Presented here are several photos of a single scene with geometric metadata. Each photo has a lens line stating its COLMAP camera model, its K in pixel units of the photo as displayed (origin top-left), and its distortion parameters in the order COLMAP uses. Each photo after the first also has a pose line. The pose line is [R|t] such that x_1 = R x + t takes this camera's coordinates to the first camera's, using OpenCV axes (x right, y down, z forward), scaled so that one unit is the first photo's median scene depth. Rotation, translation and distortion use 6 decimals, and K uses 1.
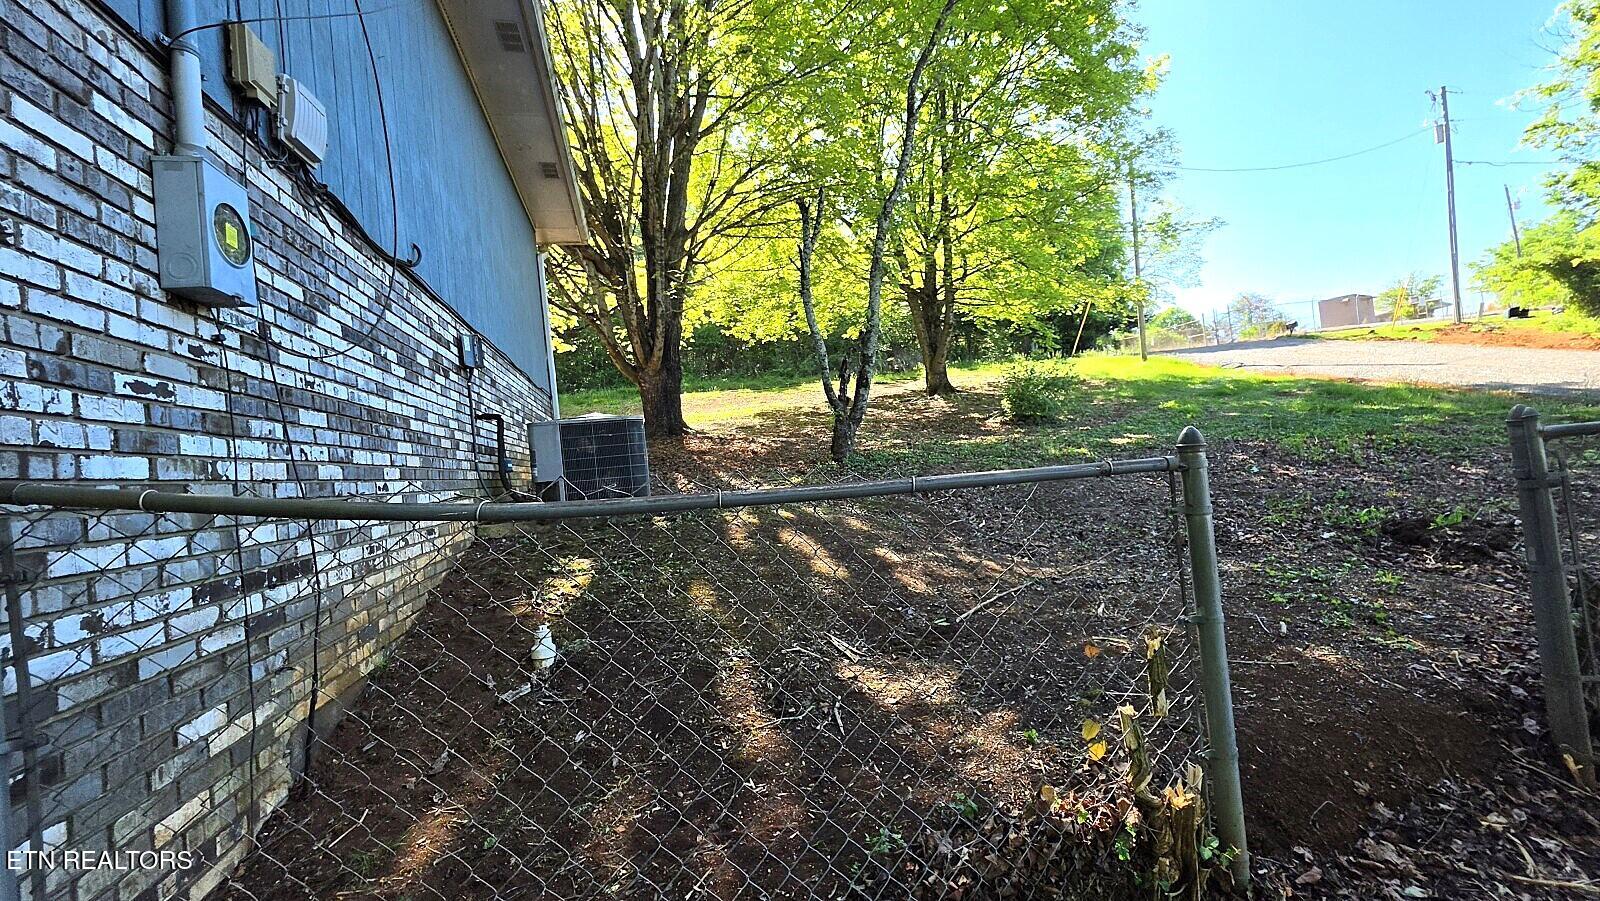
lens RADIAL K [[648.7, 0, 803.1], [0, 648.7, 451.3], [0, 0, 1]] dist [-0.004891, 0.000740]
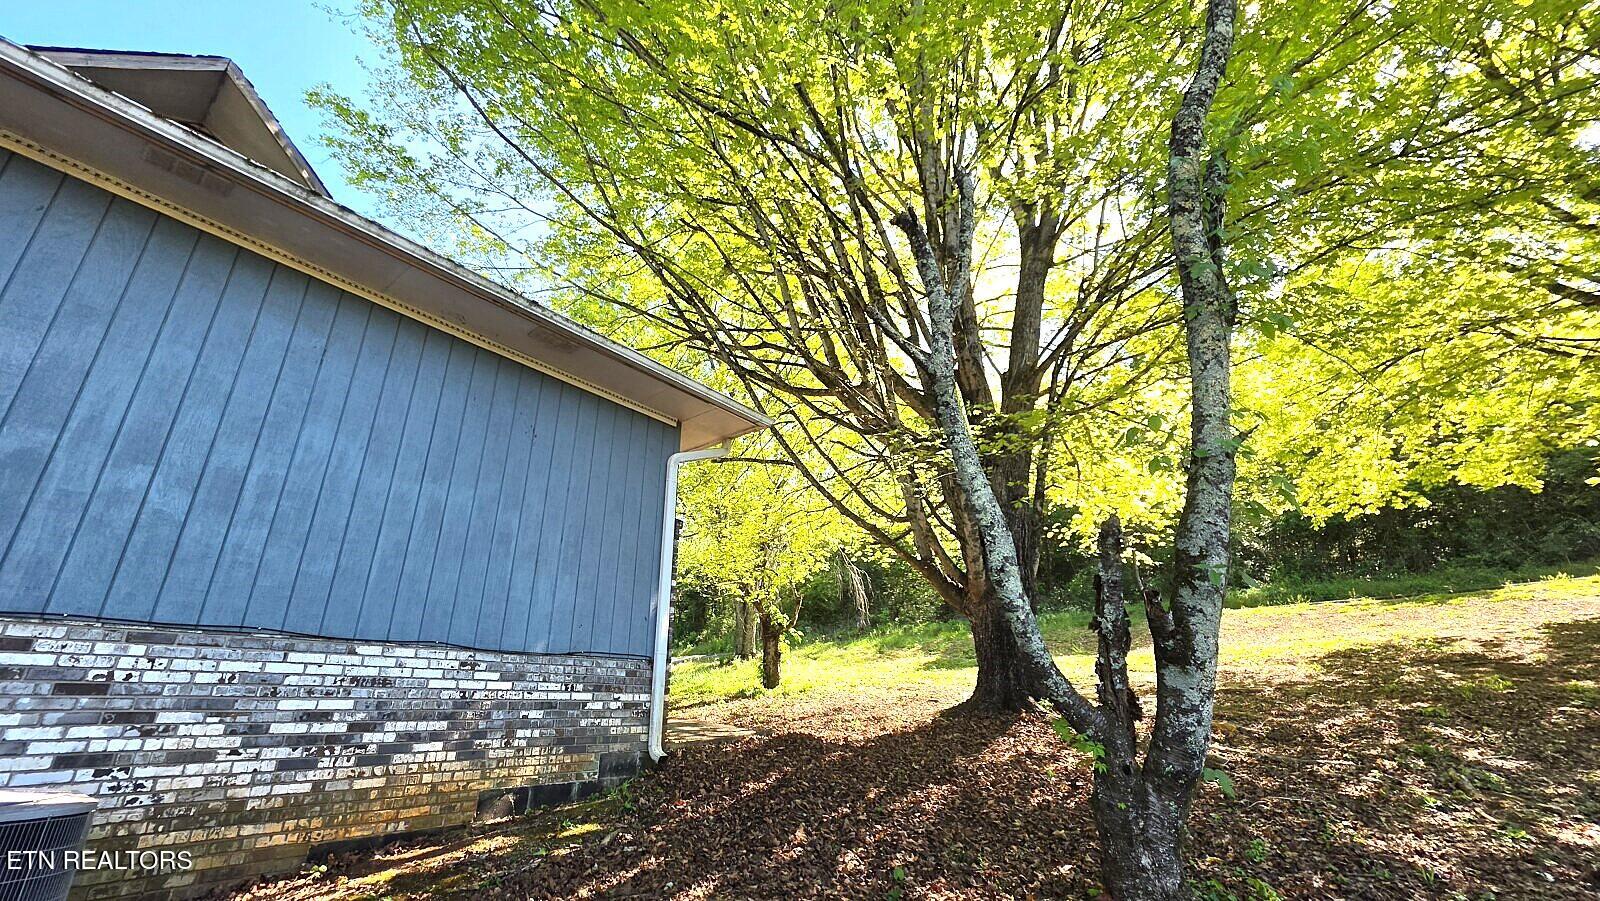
lens RADIAL K [[648.7, 0, 803.1], [0, 648.7, 451.3], [0, 0, 1]] dist [-0.004891, 0.000740]
pose [[0.599505, -0.202710, -0.774275, 0.185792], [-0.042560, 0.957953, -0.283751, -0.077736], [0.799239, 0.203063, 0.565671, 0.512608]]
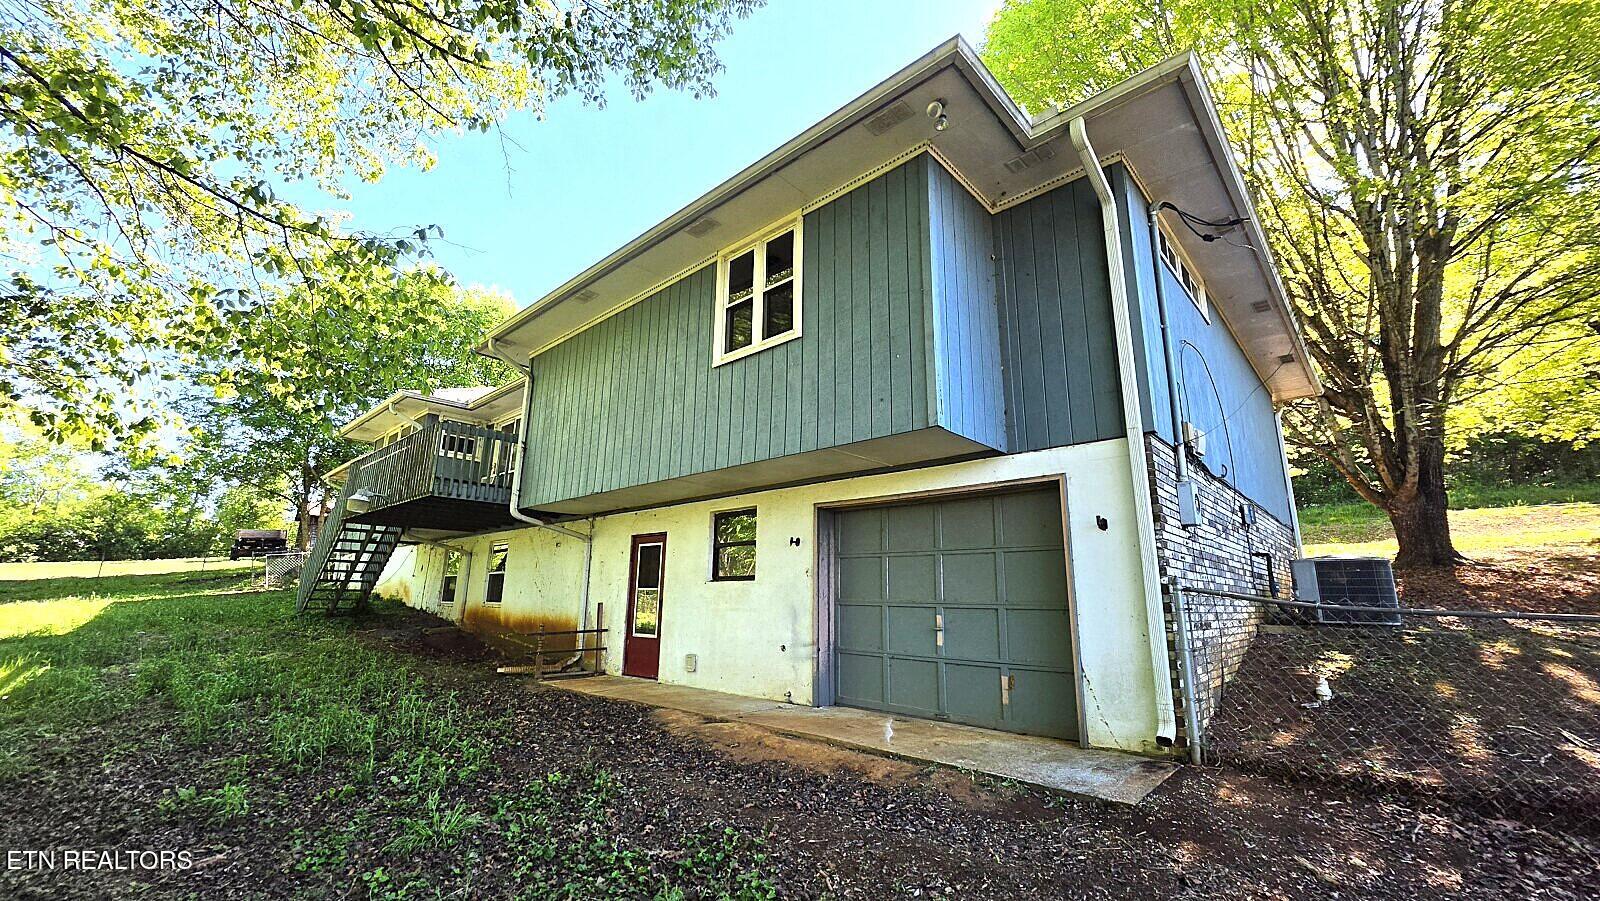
lens RADIAL K [[648.7, 0, 803.1], [0, 648.7, 451.3], [0, 0, 1]] dist [-0.004891, 0.000740]
pose [[0.550531, -0.084450, -0.830532, 0.086221], [-0.055125, 0.989021, -0.137106, -0.009473], [0.832993, 0.121264, 0.539832, -0.304073]]
